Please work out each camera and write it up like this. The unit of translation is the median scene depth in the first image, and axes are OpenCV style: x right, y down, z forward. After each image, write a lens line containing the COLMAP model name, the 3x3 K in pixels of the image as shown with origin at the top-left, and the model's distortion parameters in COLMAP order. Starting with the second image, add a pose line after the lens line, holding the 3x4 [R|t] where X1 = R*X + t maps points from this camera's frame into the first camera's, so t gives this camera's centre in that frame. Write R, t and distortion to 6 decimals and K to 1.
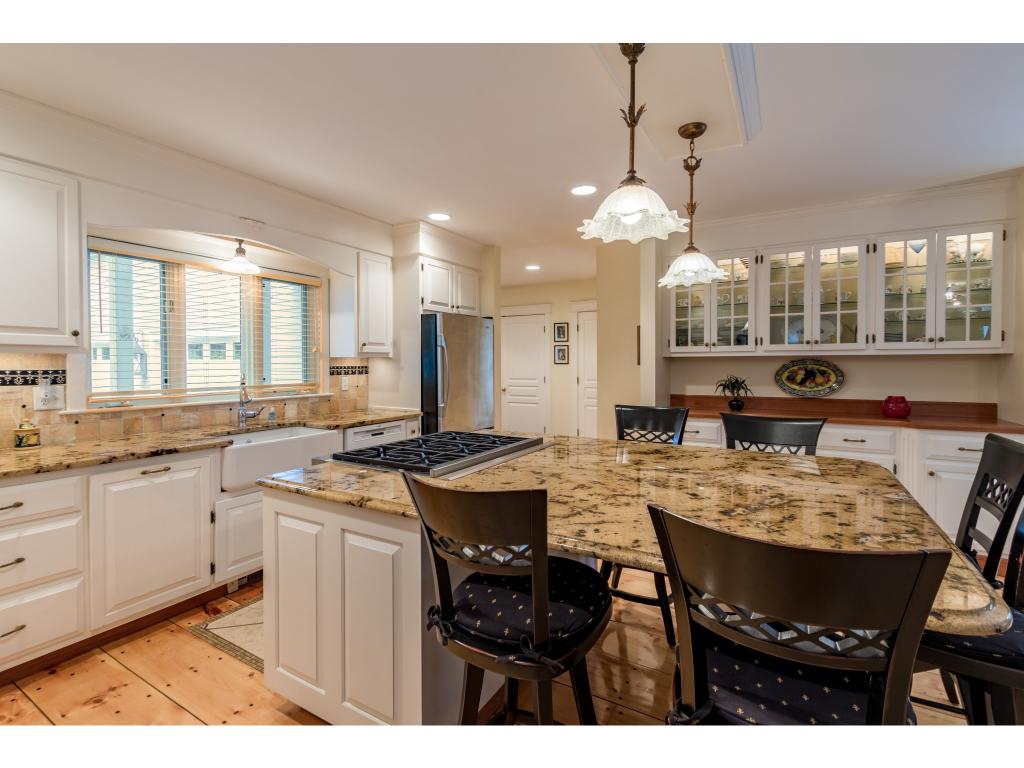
lens RADIAL K [[490.7, 0, 497.8], [0, 490.7, 367.7], [0, 0, 1]] dist [0.004307, -0.003379]
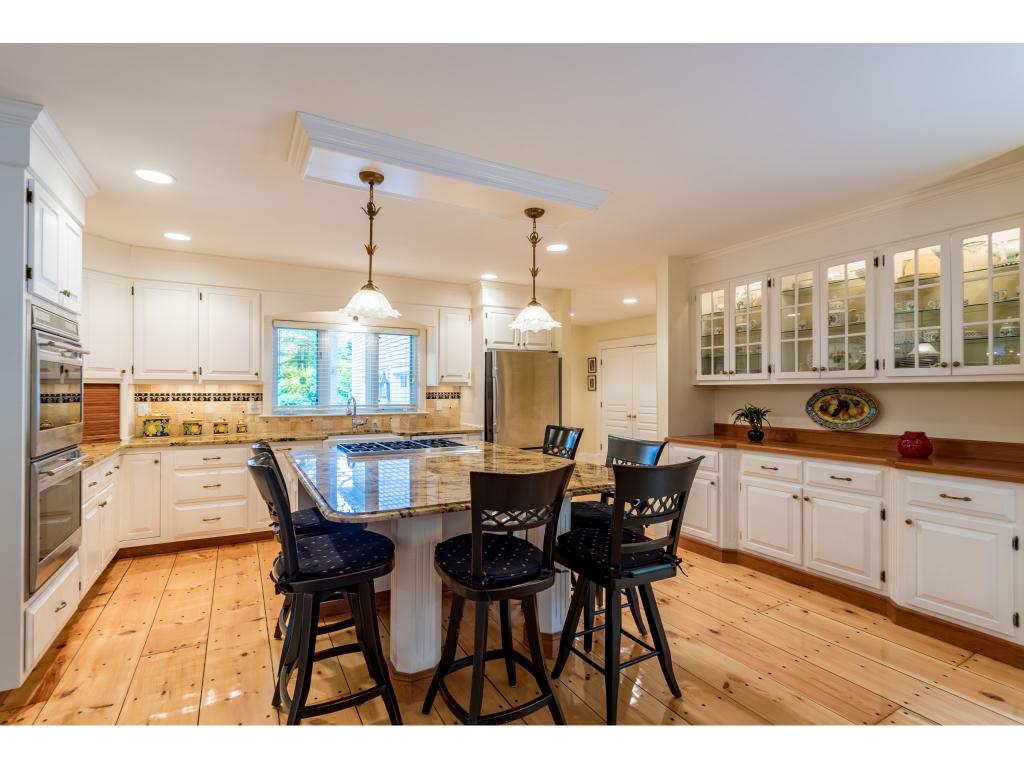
lens RADIAL K [[490.7, 0, 488.5], [0, 490.7, 384.6], [0, 0, 1]] dist [0.004307, -0.003379]
pose [[0.854999, -0.001598, -0.518628, 0.551912], [-0.008663, 0.999812, -0.017363, -0.002162], [0.518558, 0.019338, 0.854824, -0.095712]]
